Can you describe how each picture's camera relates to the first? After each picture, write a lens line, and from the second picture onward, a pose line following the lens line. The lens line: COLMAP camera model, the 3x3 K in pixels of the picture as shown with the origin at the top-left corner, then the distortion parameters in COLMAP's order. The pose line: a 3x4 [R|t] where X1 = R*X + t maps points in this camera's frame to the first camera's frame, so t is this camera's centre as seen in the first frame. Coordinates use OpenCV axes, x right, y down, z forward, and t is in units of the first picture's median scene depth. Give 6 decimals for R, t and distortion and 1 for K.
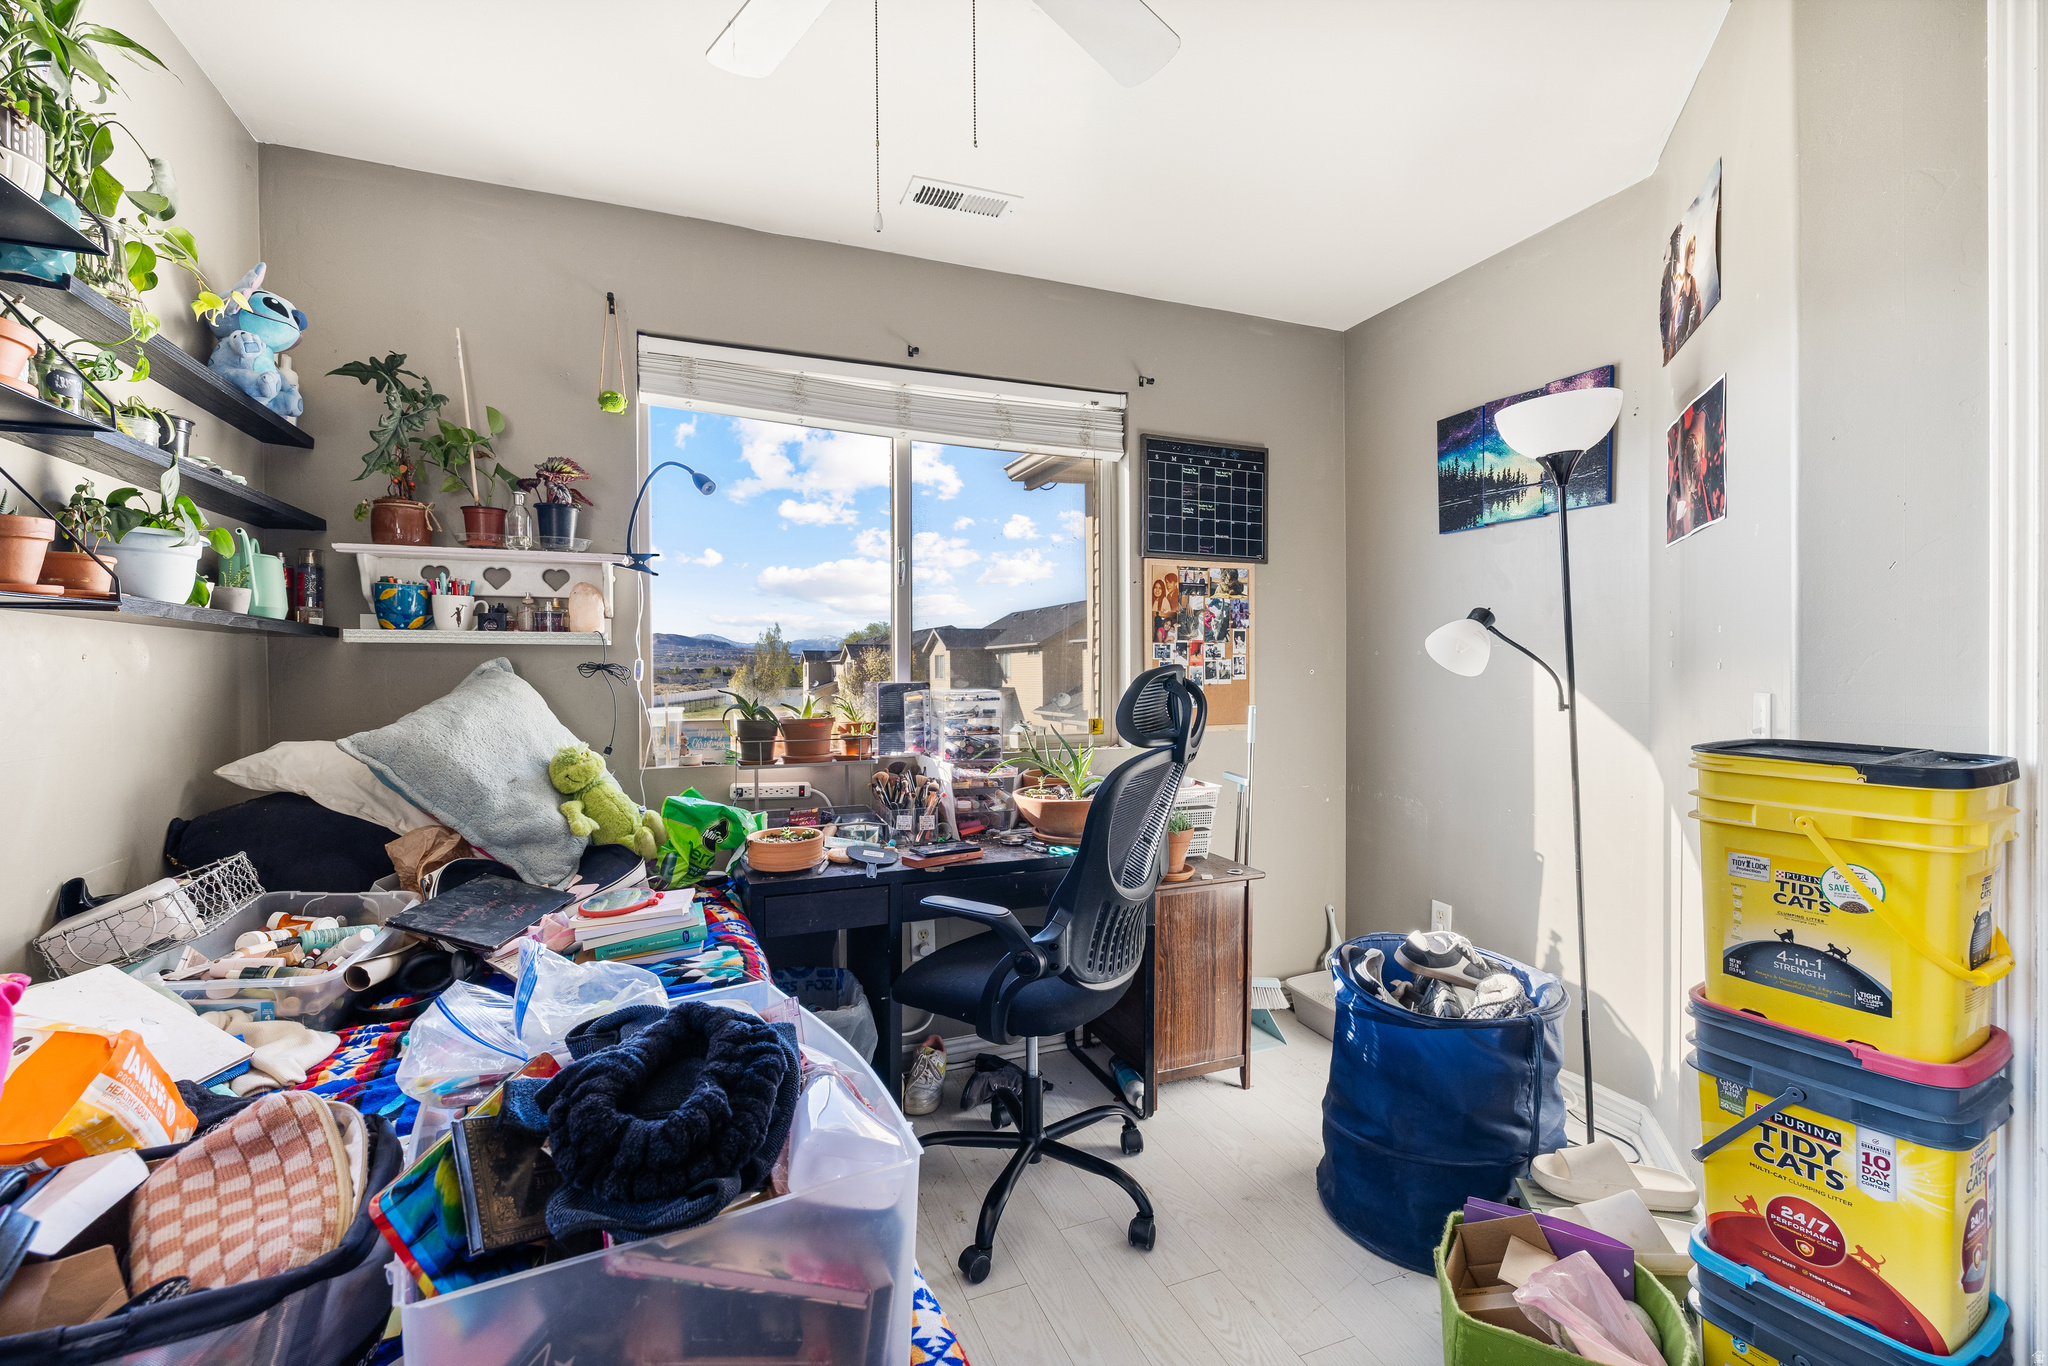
lens RADIAL K [[861.3, 0, 1014.1], [0, 861.3, 665.6], [0, 0, 1]] dist [-0.009535, -0.000239]
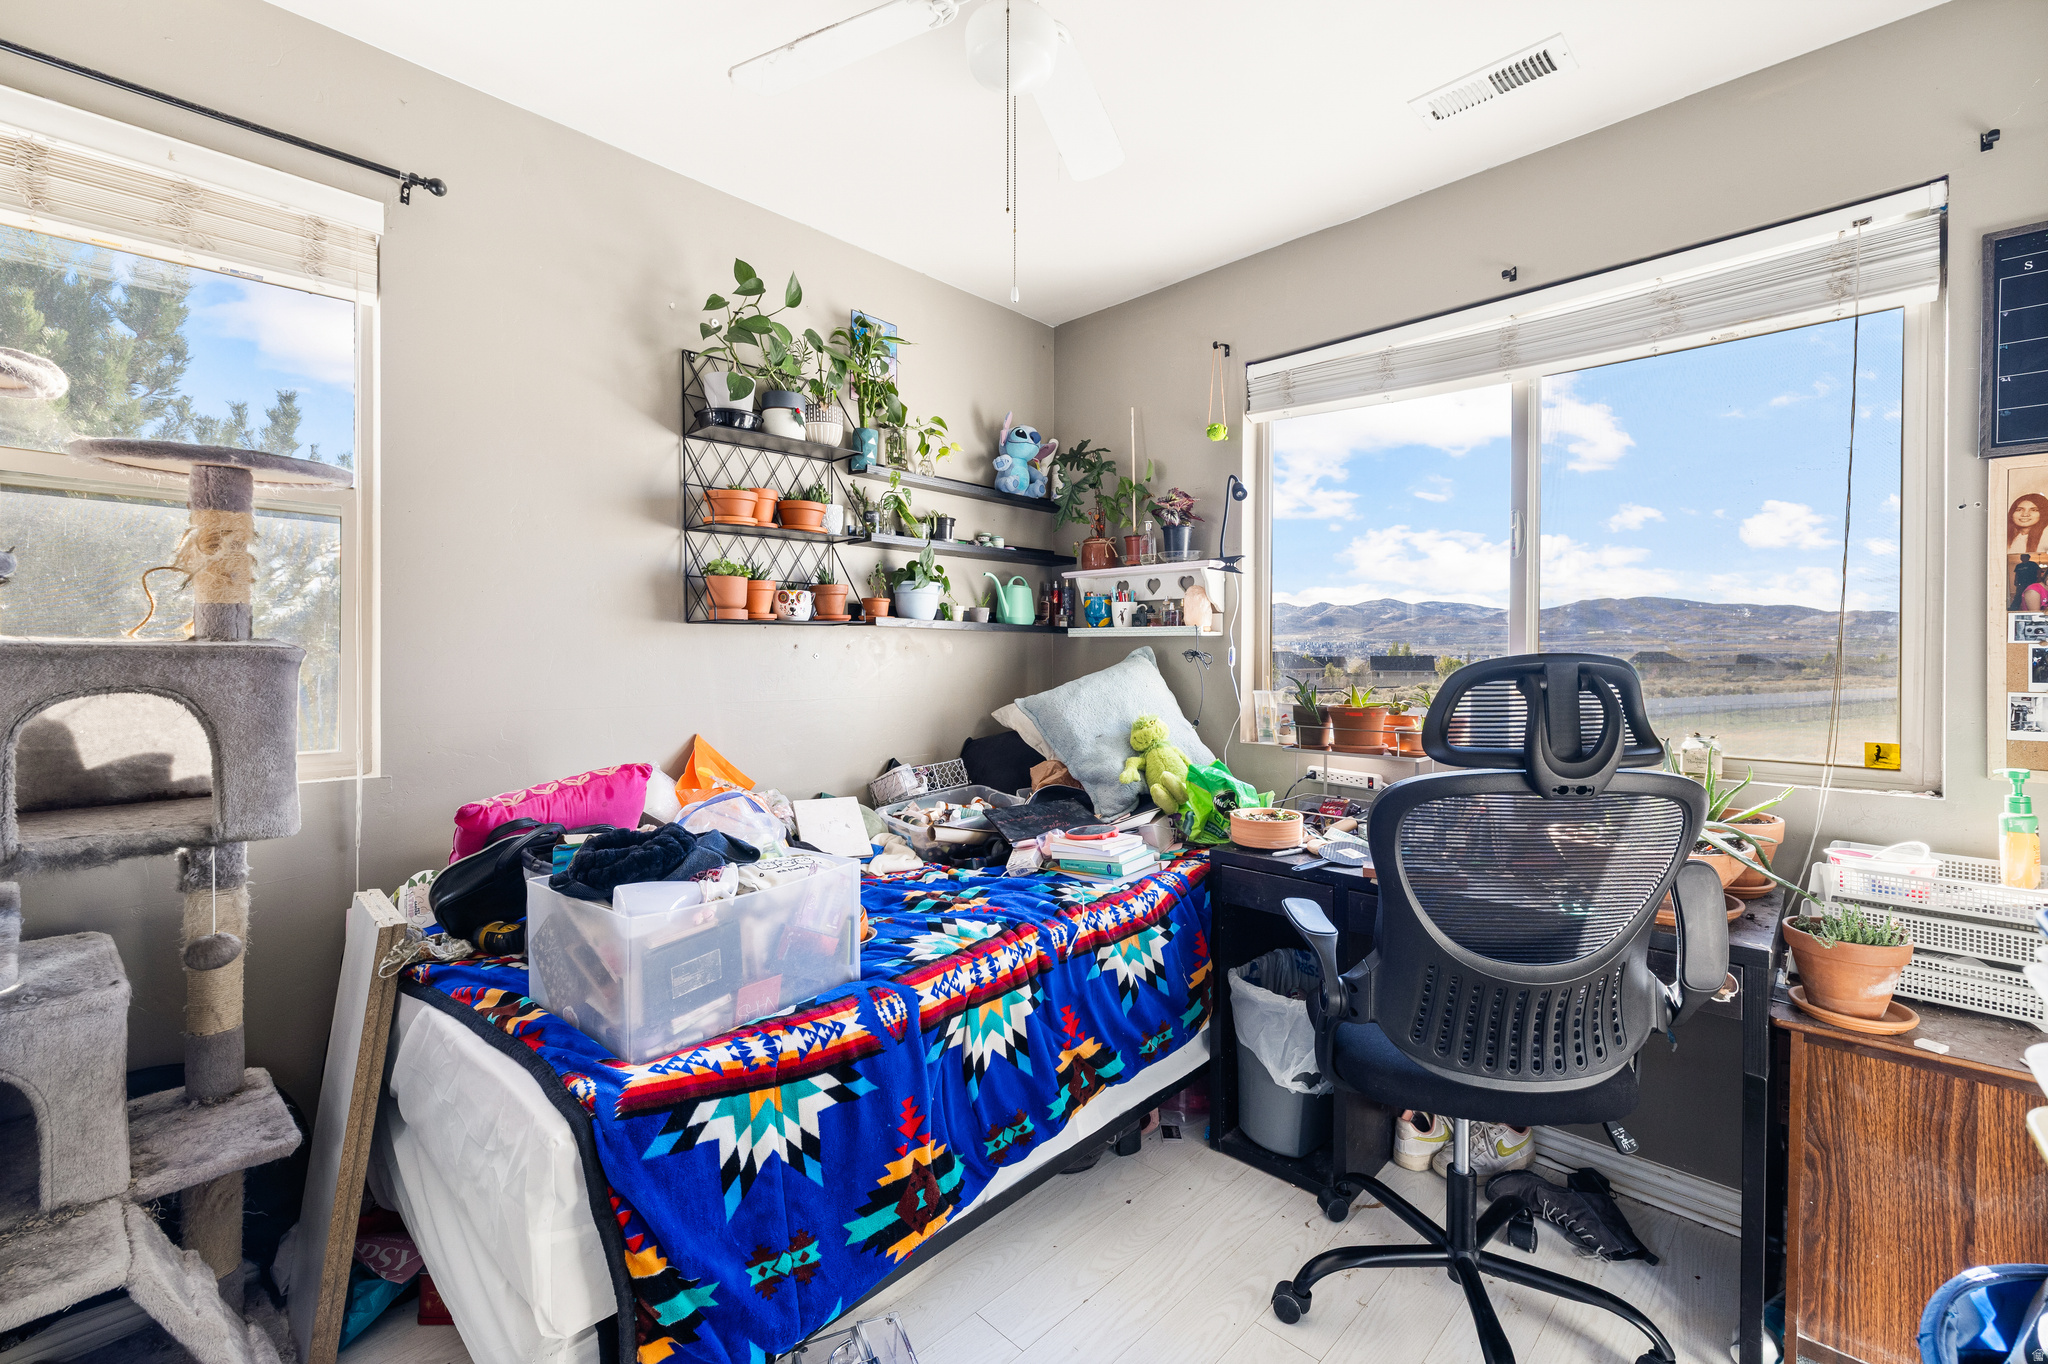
lens RADIAL K [[848.6, 0, 1025.2], [0, 848.6, 648.3], [0, 0, 1]] dist [-0.002603, -0.000431]
pose [[0.405027, -0.001526, -0.914303, 0.524900], [0.000107, 0.999999, -0.001622, -0.004399], [0.914305, 0.000559, 0.405027, 0.288603]]
